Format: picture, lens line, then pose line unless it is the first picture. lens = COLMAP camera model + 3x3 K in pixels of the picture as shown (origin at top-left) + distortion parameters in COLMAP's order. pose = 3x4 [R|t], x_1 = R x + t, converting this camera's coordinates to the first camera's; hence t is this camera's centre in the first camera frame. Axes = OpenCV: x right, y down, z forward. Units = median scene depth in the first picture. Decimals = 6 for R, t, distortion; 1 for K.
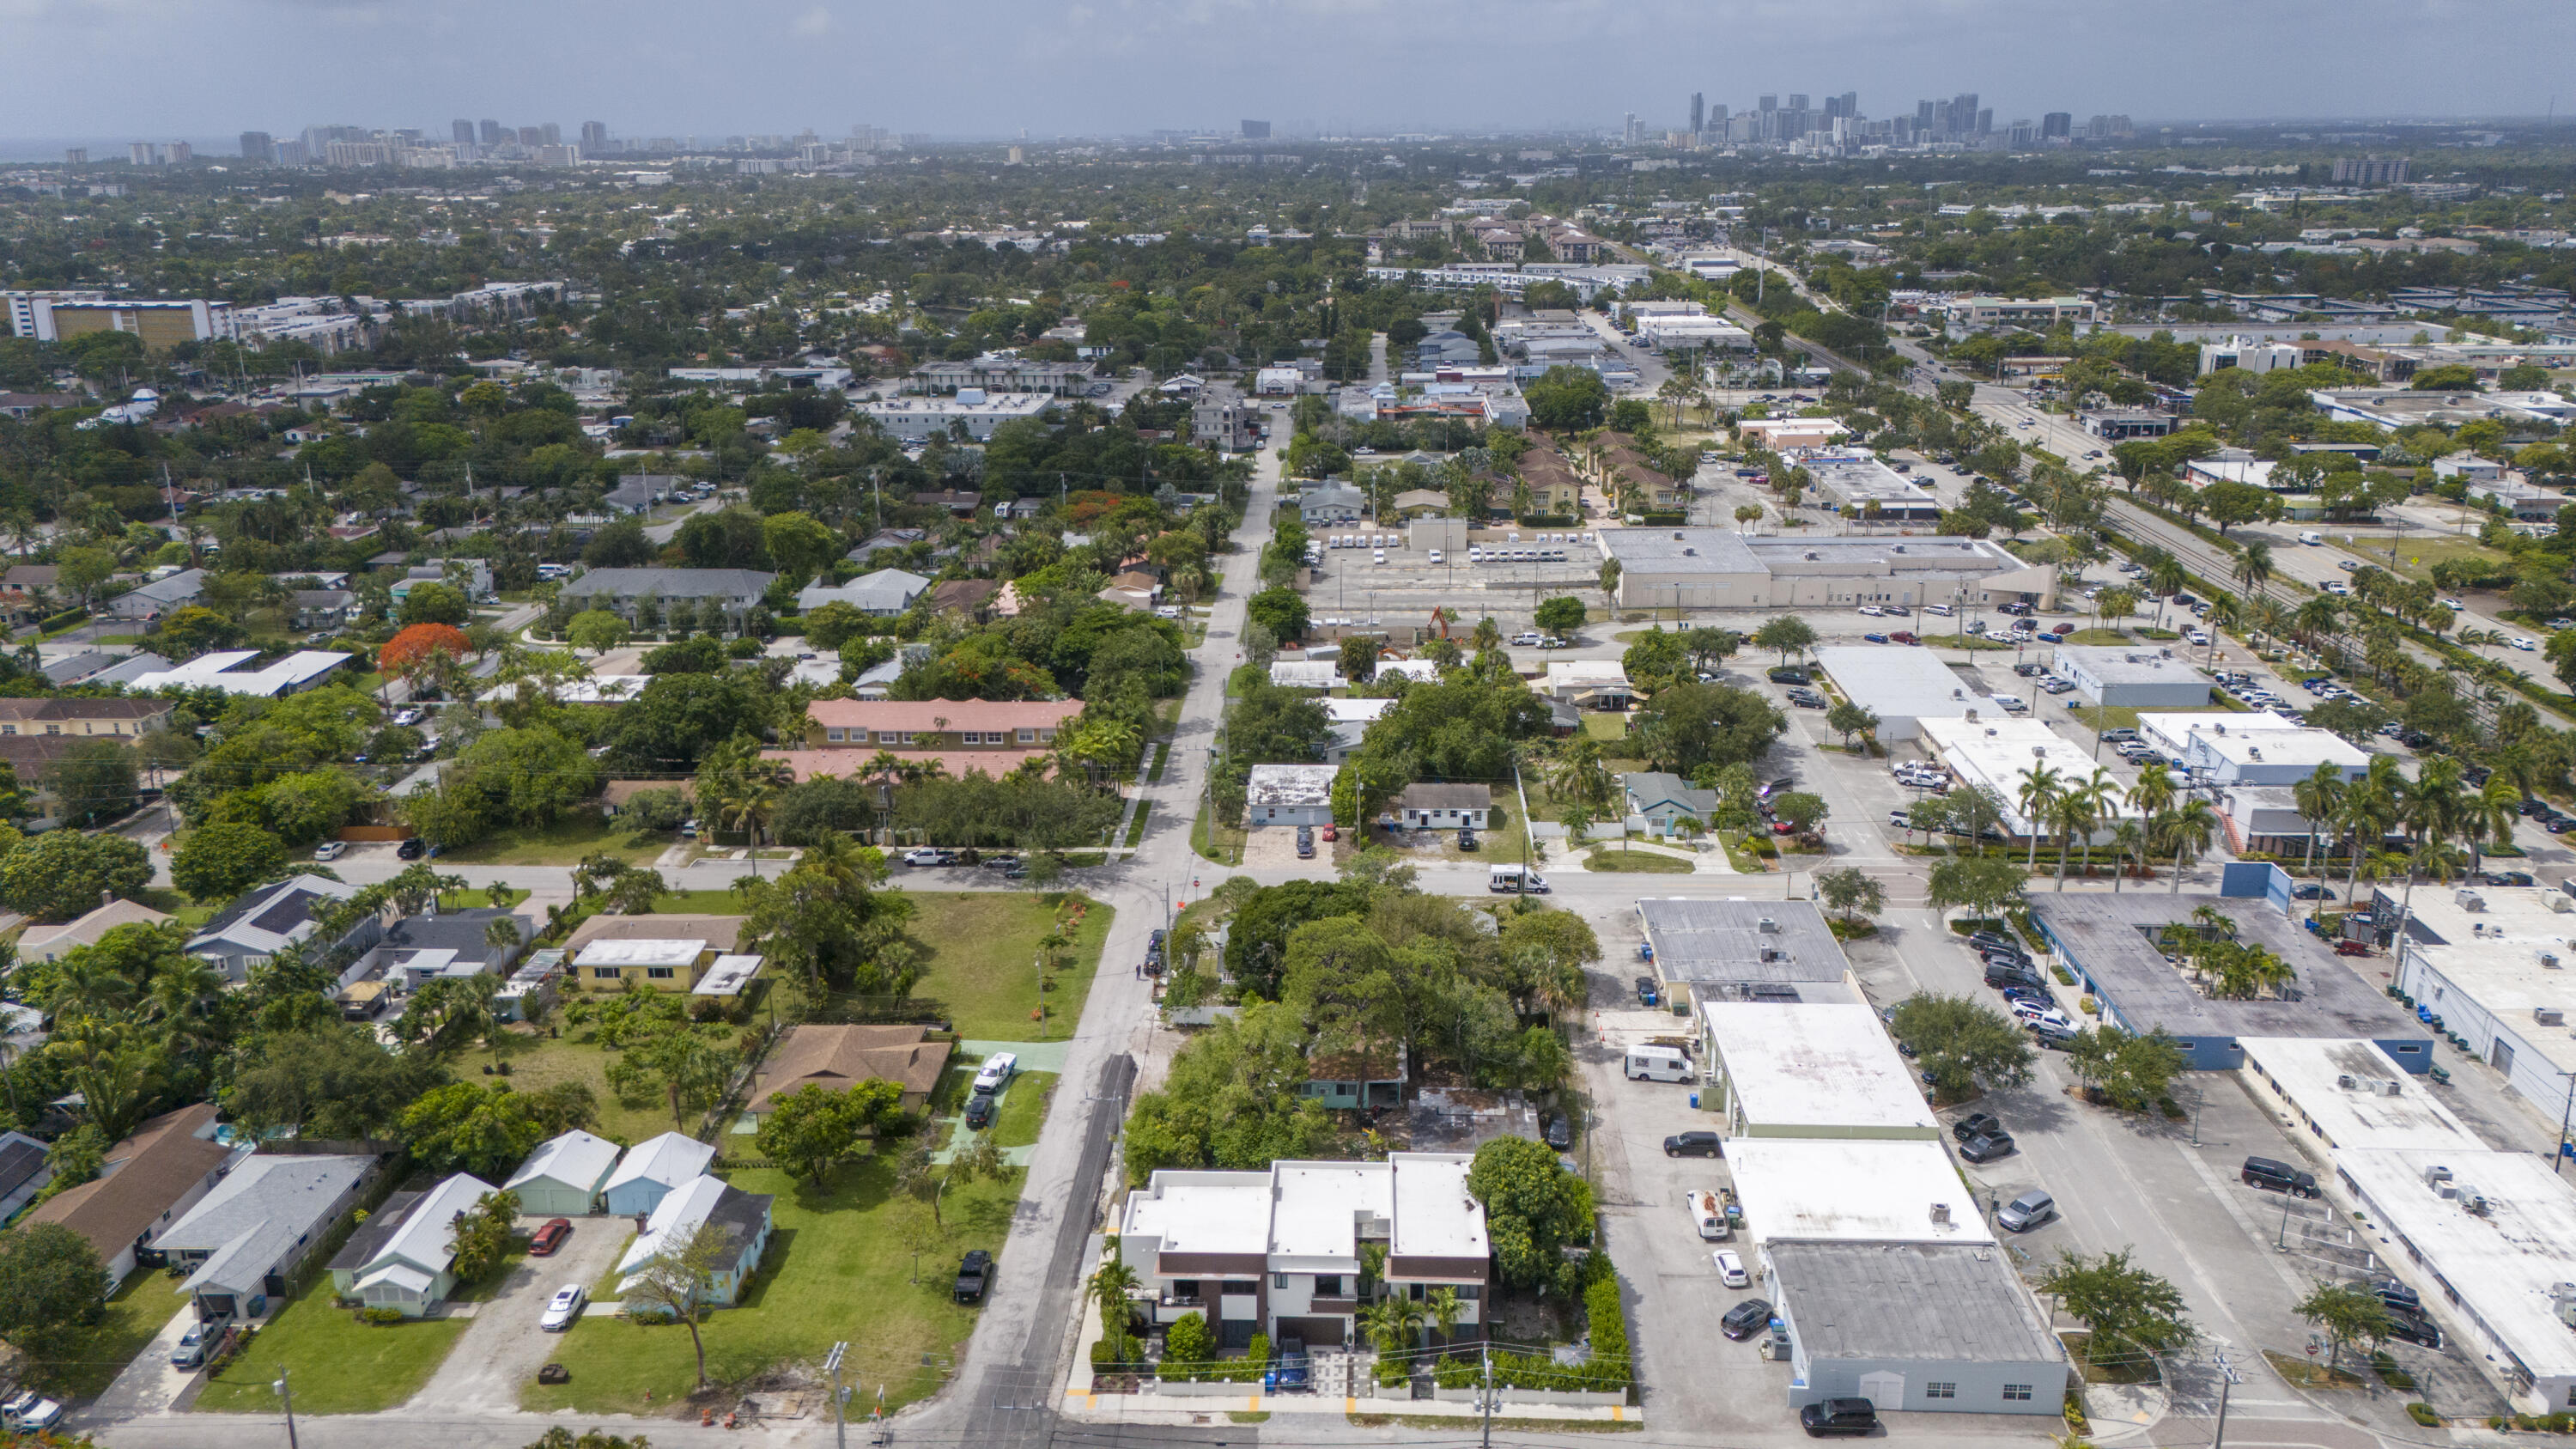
lens RADIAL K [[1944.9, 0, 1293.4], [0, 1944.9, 719.5], [0, 0, 1]] dist [0.080271, -0.077442]
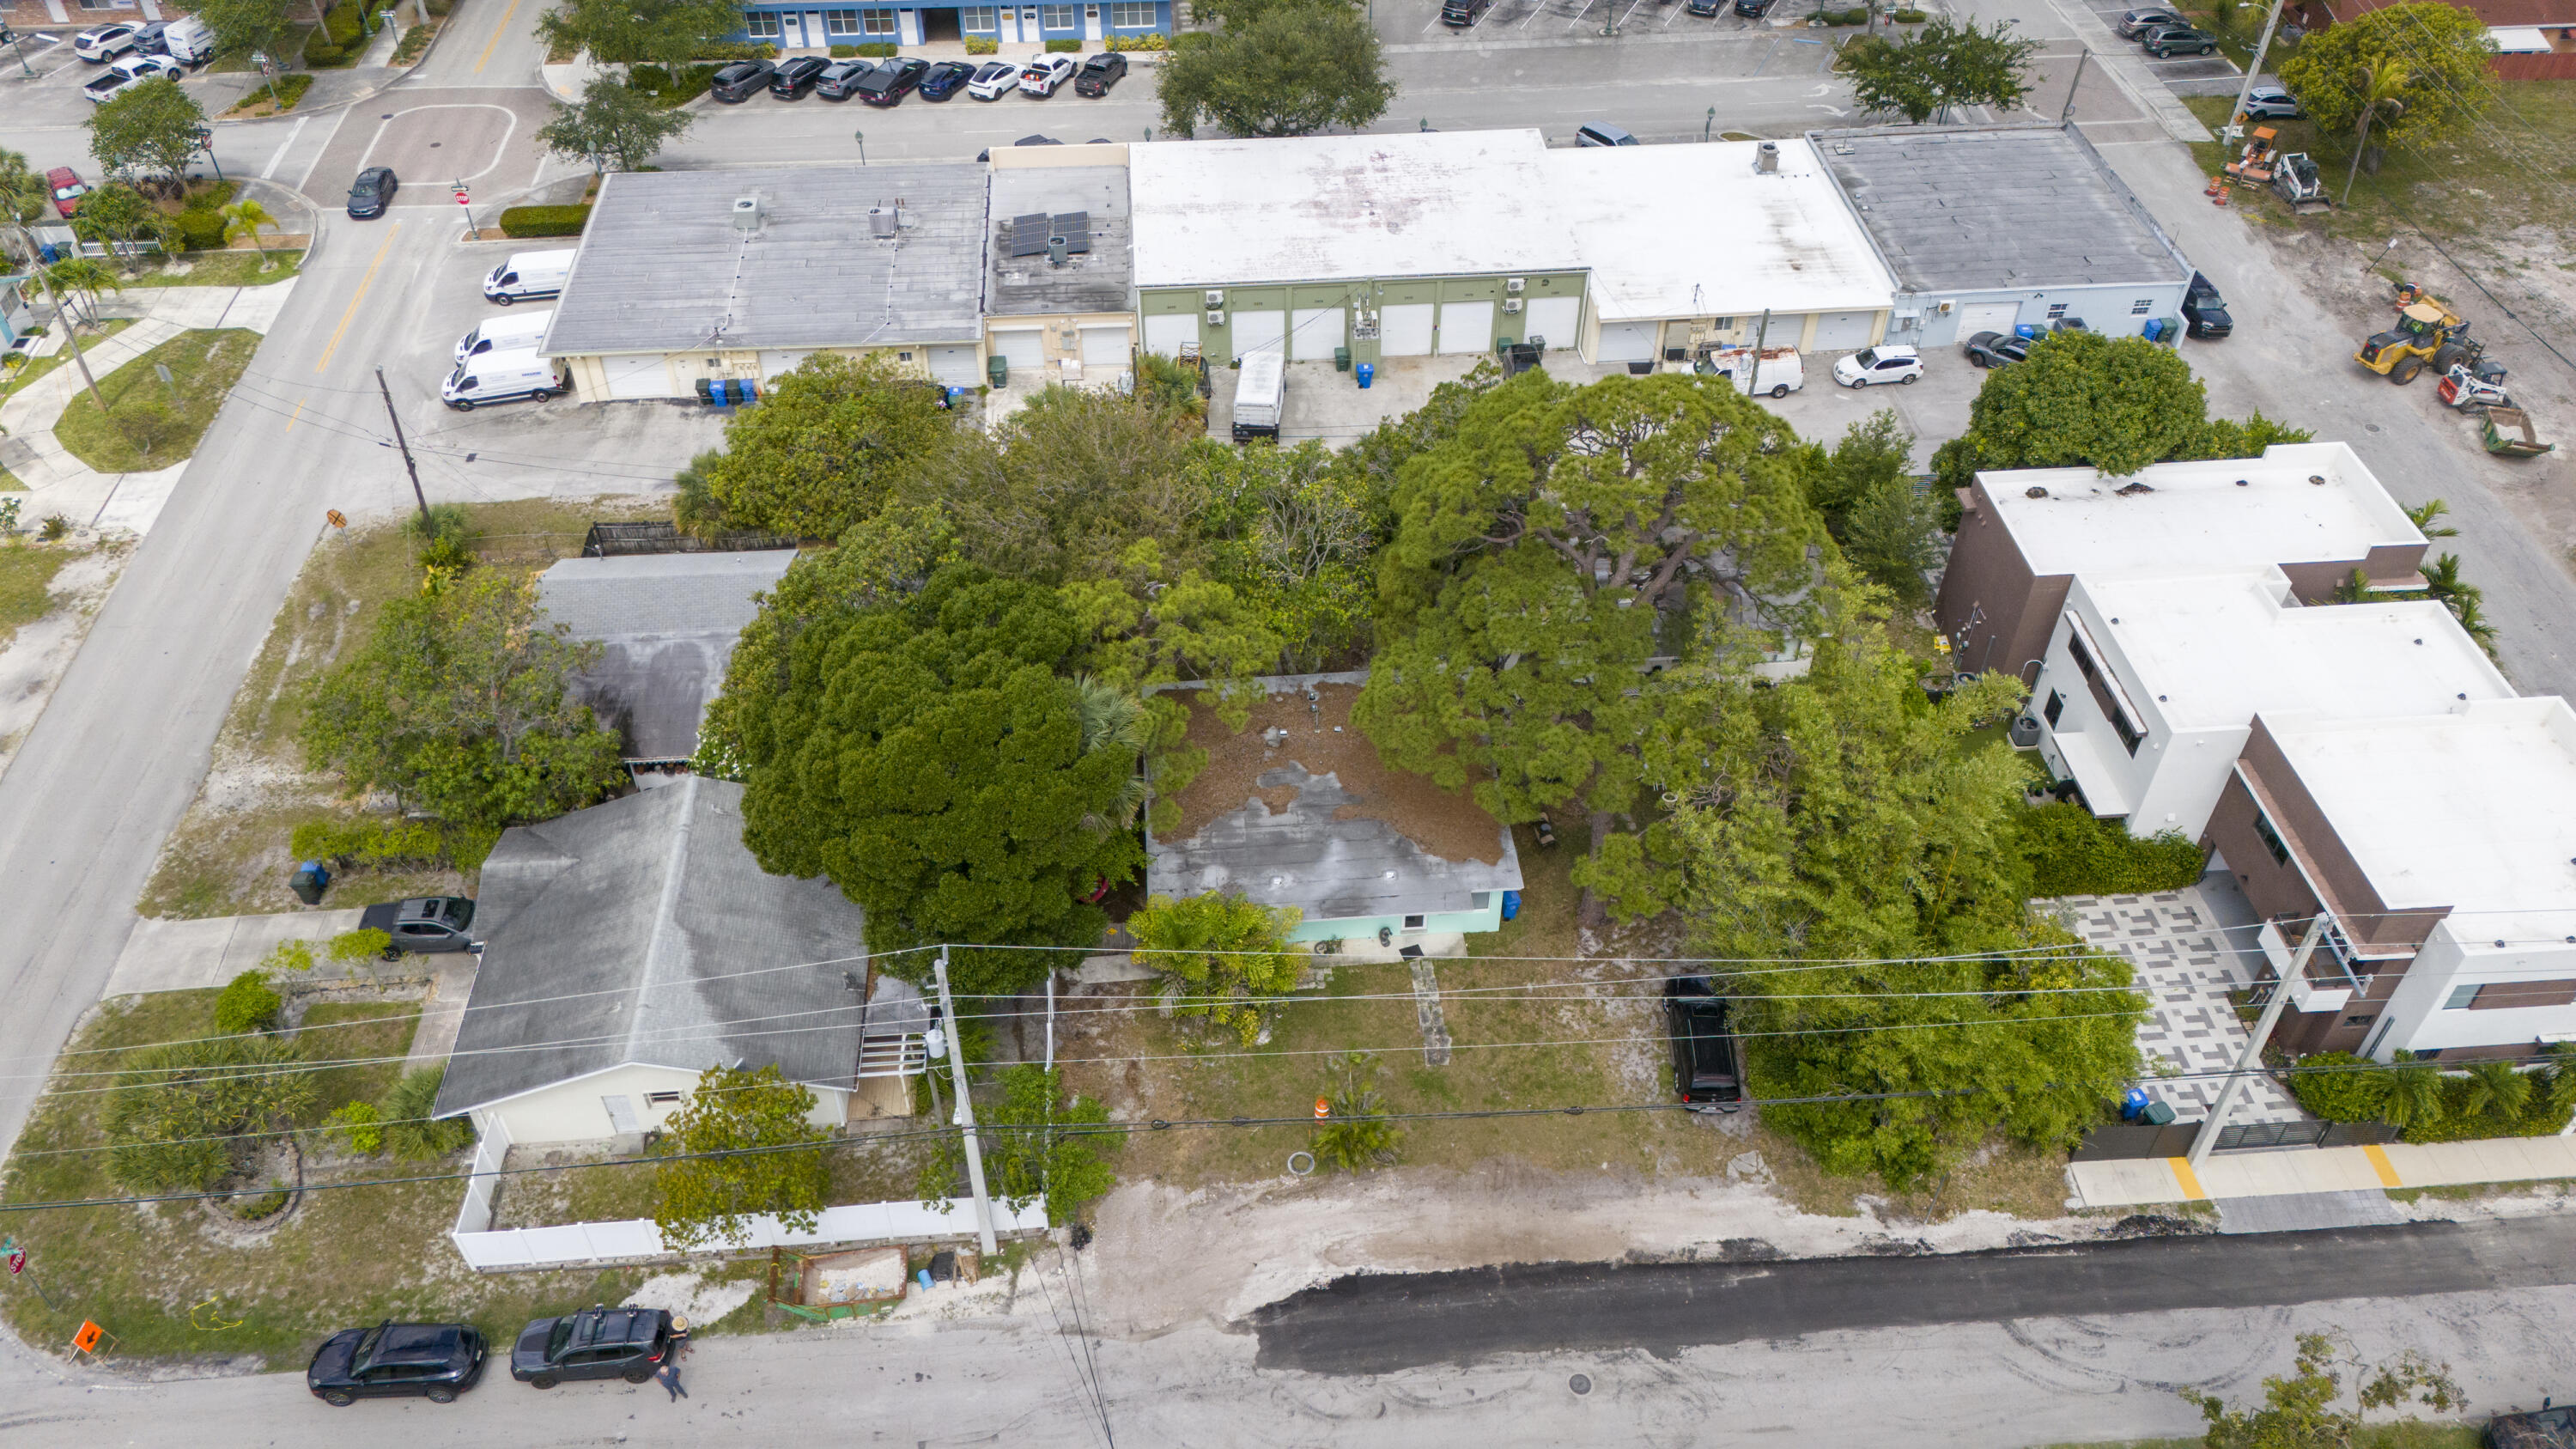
lens RADIAL K [[1904.1, 0, 1286.6], [0, 1904.1, 720.6], [0, 0, 1]] dist [0.071678, -0.065014]
pose [[-0.119408, -0.663674, 0.738430, -0.182285], [0.288298, 0.688528, 0.665443, -0.075997], [-0.950066, 0.292347, 0.109120, 0.665818]]
